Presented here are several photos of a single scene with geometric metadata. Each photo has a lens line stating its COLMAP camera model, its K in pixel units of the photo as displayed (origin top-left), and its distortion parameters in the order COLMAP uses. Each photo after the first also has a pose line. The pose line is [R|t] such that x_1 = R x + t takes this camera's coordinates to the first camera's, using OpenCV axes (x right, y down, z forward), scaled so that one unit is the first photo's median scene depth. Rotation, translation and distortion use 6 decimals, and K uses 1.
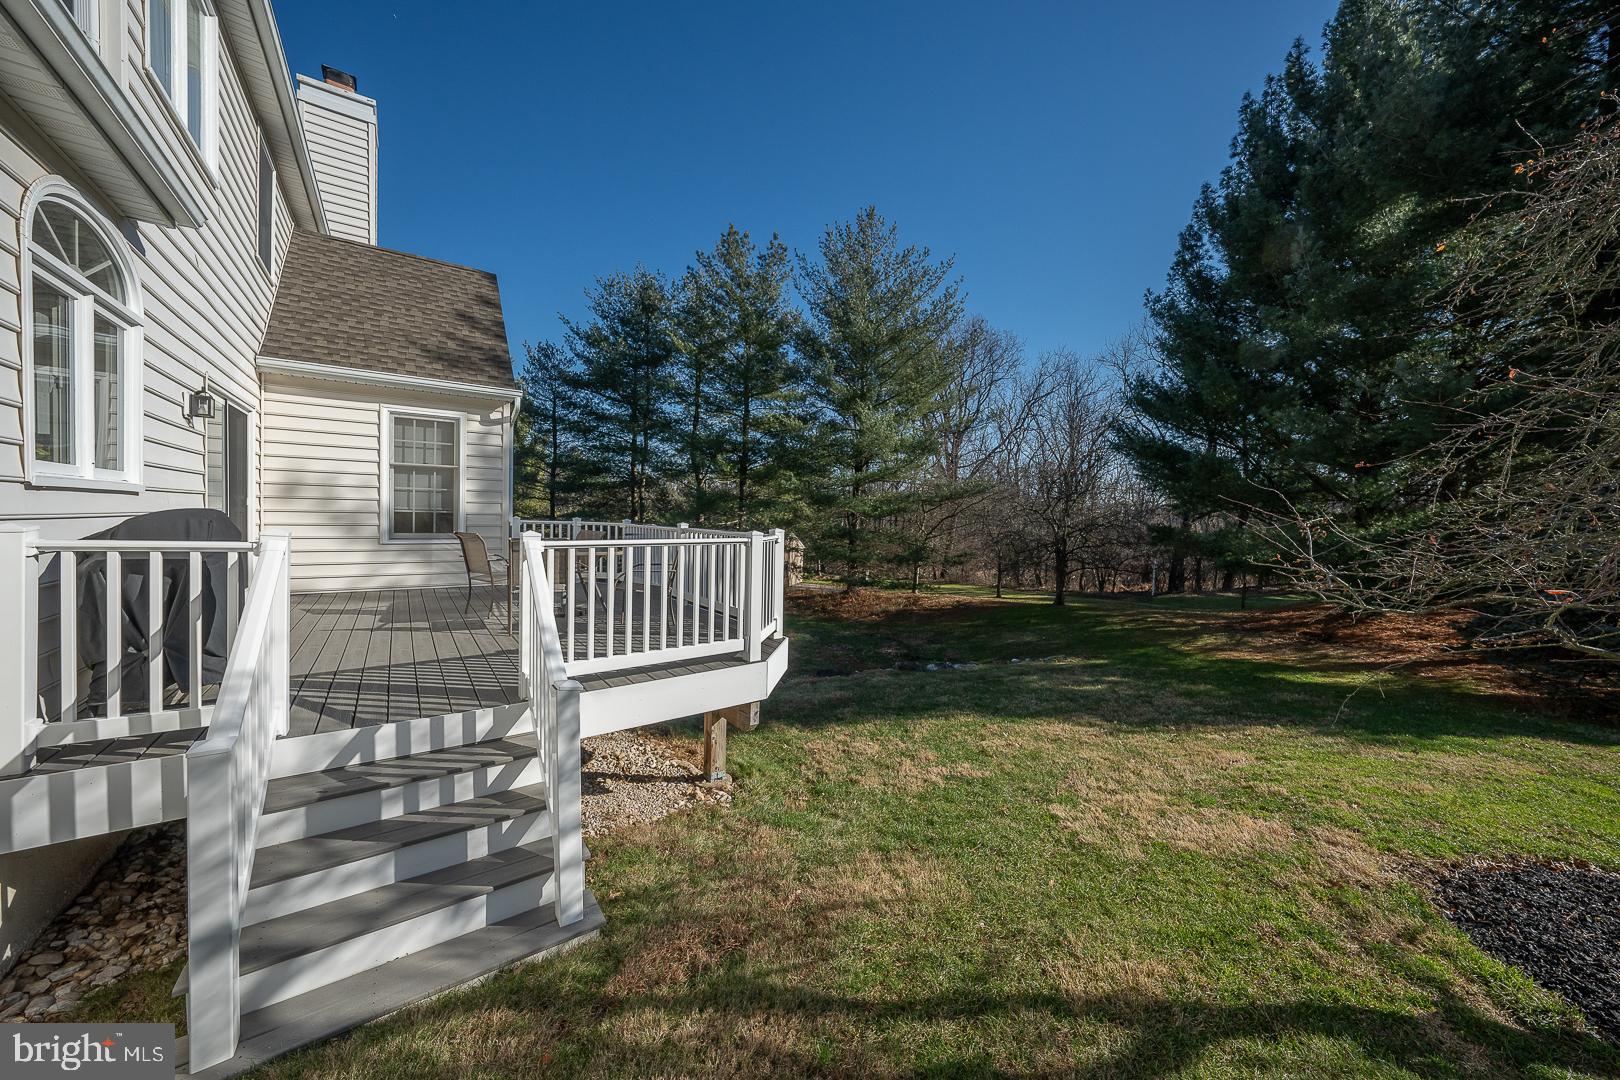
lens RADIAL K [[557.5, 0, 811.2], [0, 557.5, 535.3], [0, 0, 1]] dist [-0.031505, 0.007129]
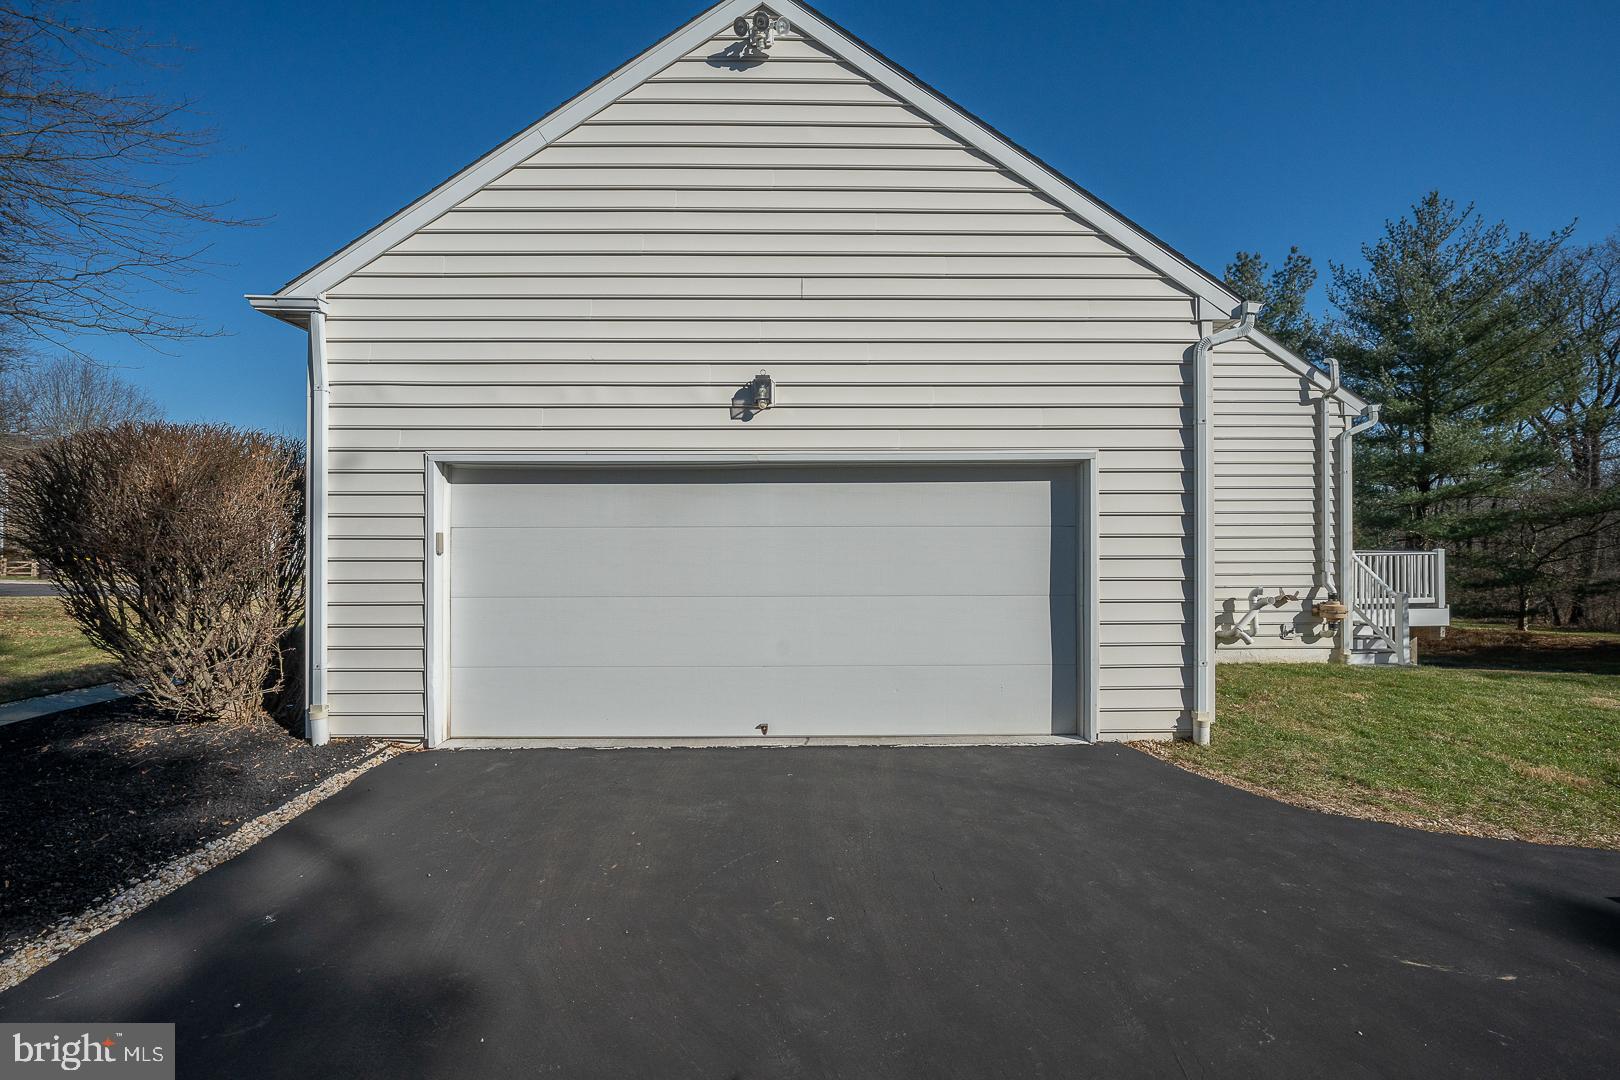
lens RADIAL K [[663.5, 0, 810.0], [0, 663.5, 540.0], [0, 0, 1]] dist [0.000892, 0.000224]
pose [[0.812519, -0.029064, -0.582210, -0.095536], [0.003717, 0.998994, -0.044683, 0.010237], [0.582923, 0.034141, 0.811809, -0.420749]]
